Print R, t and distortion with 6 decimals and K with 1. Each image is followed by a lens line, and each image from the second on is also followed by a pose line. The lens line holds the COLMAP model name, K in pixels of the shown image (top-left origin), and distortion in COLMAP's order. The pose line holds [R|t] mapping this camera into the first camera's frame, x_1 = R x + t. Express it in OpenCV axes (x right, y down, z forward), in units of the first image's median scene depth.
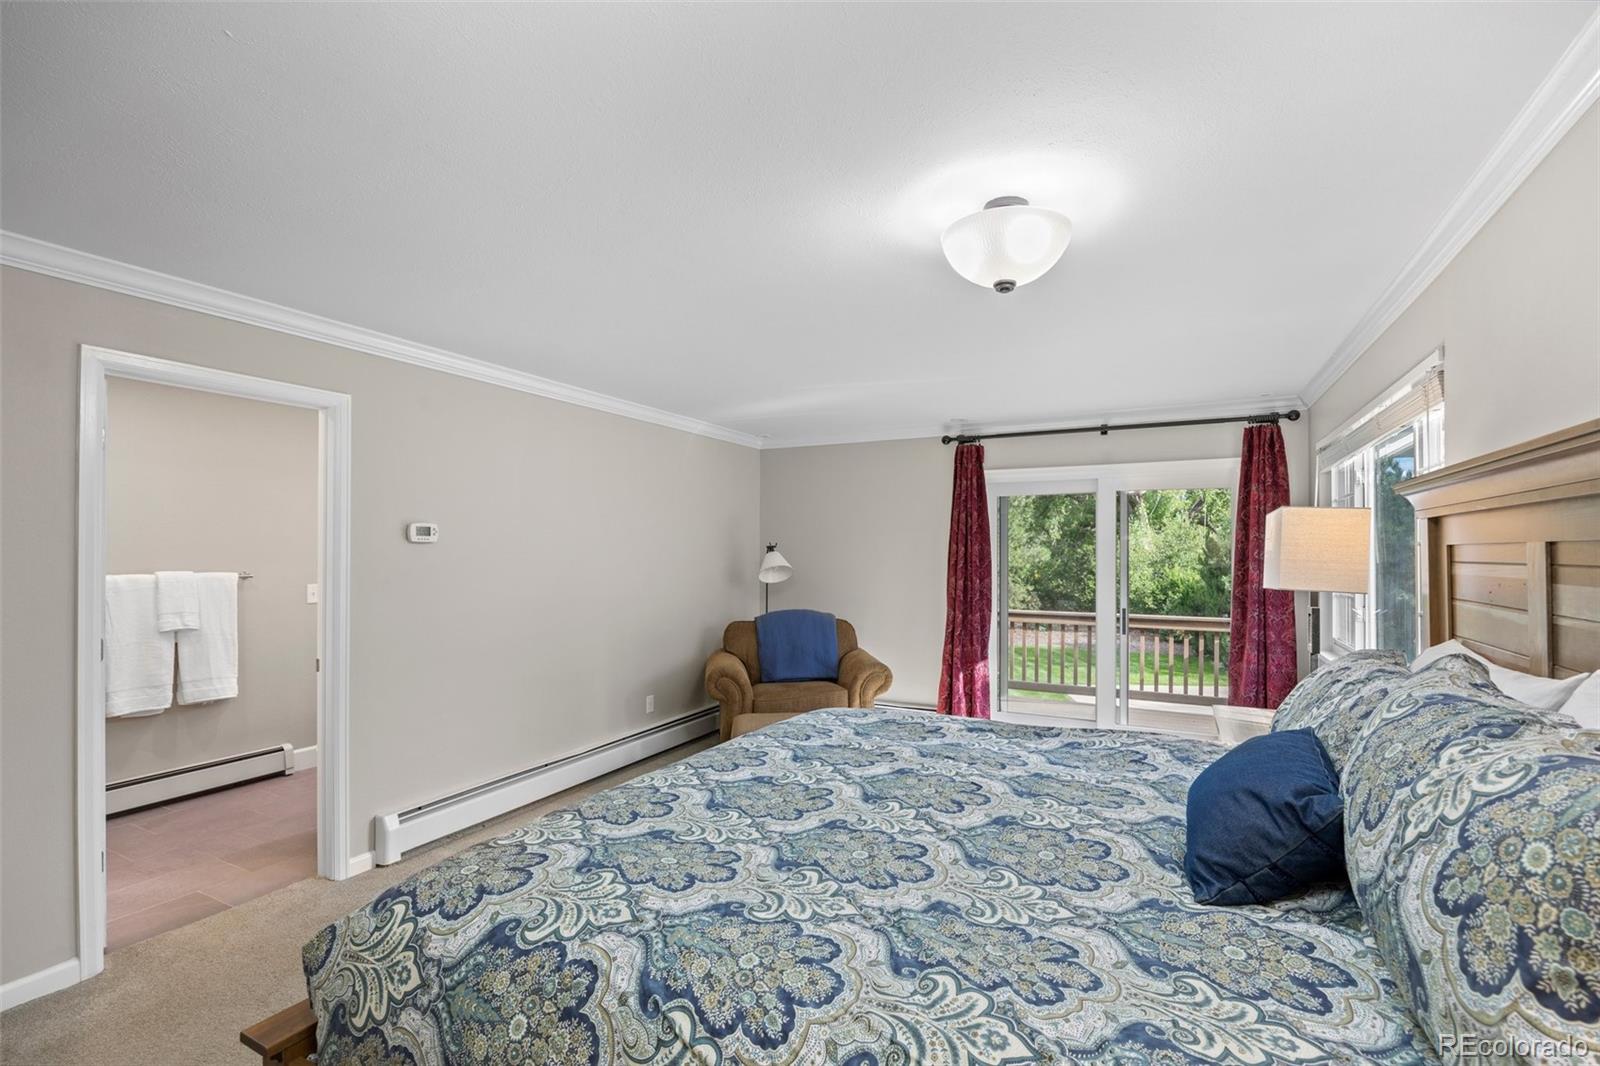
lens RADIAL K [[716.3, 0, 801.8], [0, 716.3, 548.5], [0, 0, 1]] dist [-0.015015, 0.000003]
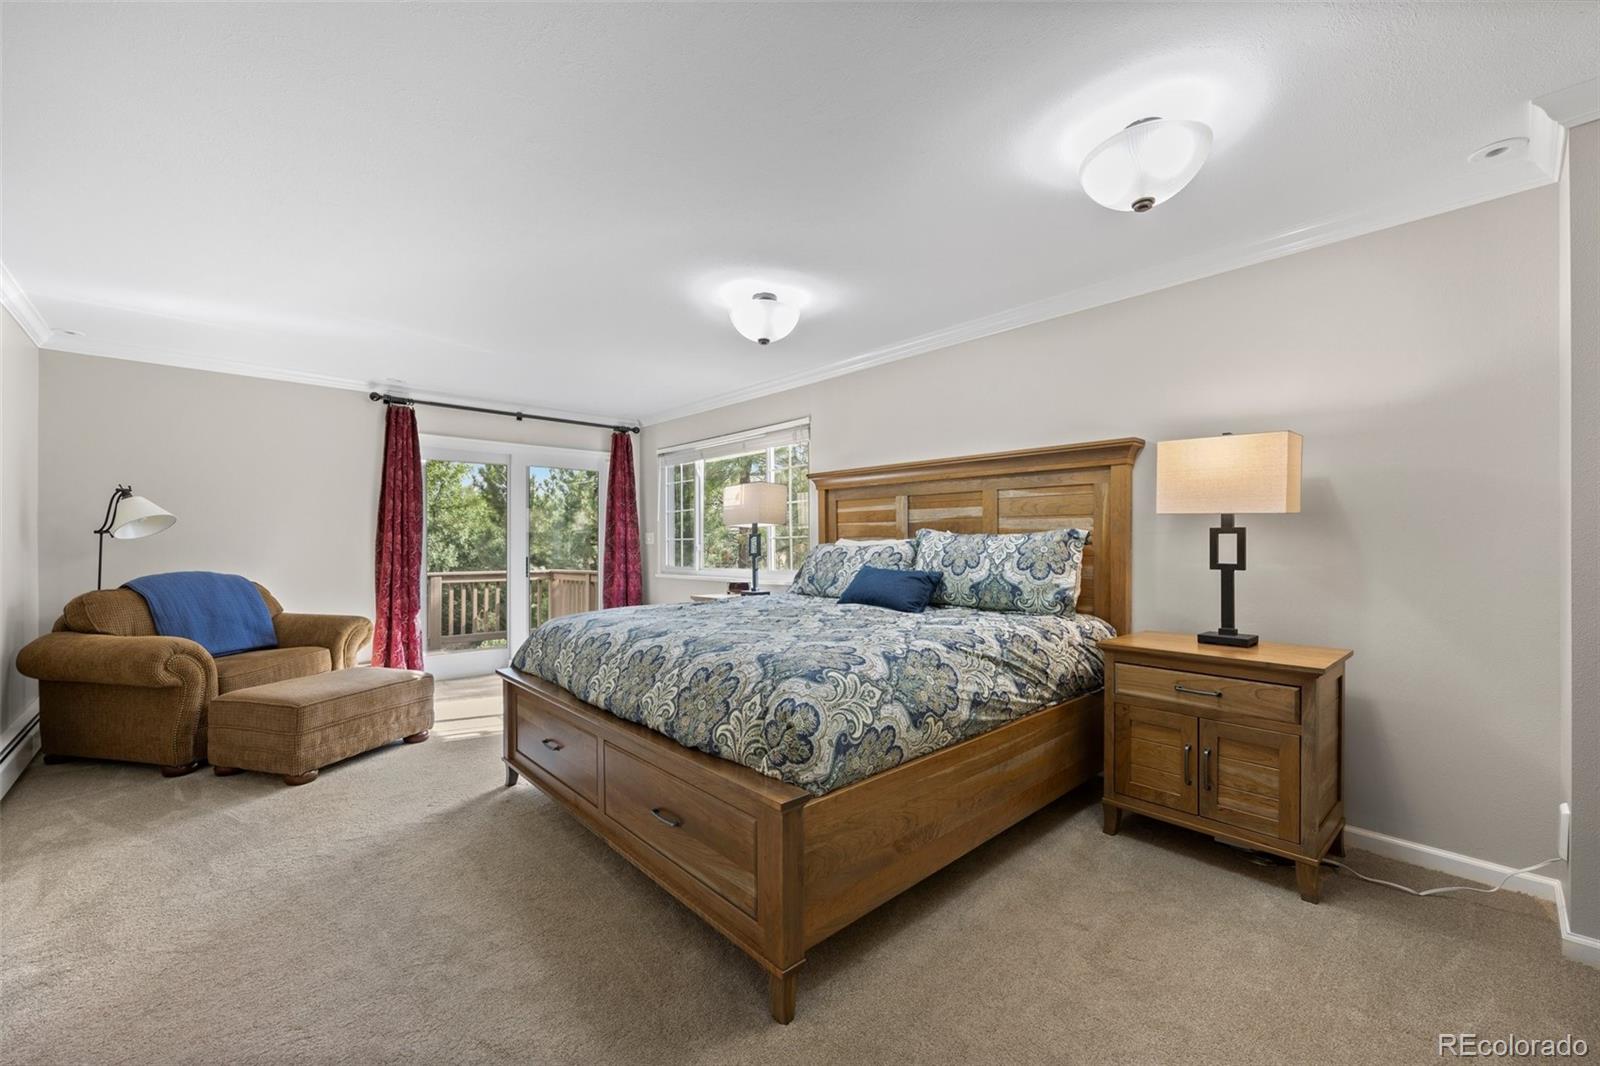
lens RADIAL K [[665.1, 0, 772.9], [0, 665.1, 538.9], [0, 0, 1]] dist [-0.000971, 0.001010]
pose [[0.352017, 0.006376, 0.935972, -0.547650], [-0.005355, 0.999974, -0.004798, 0.057867], [-0.935978, -0.003324, 0.352042, 0.164588]]
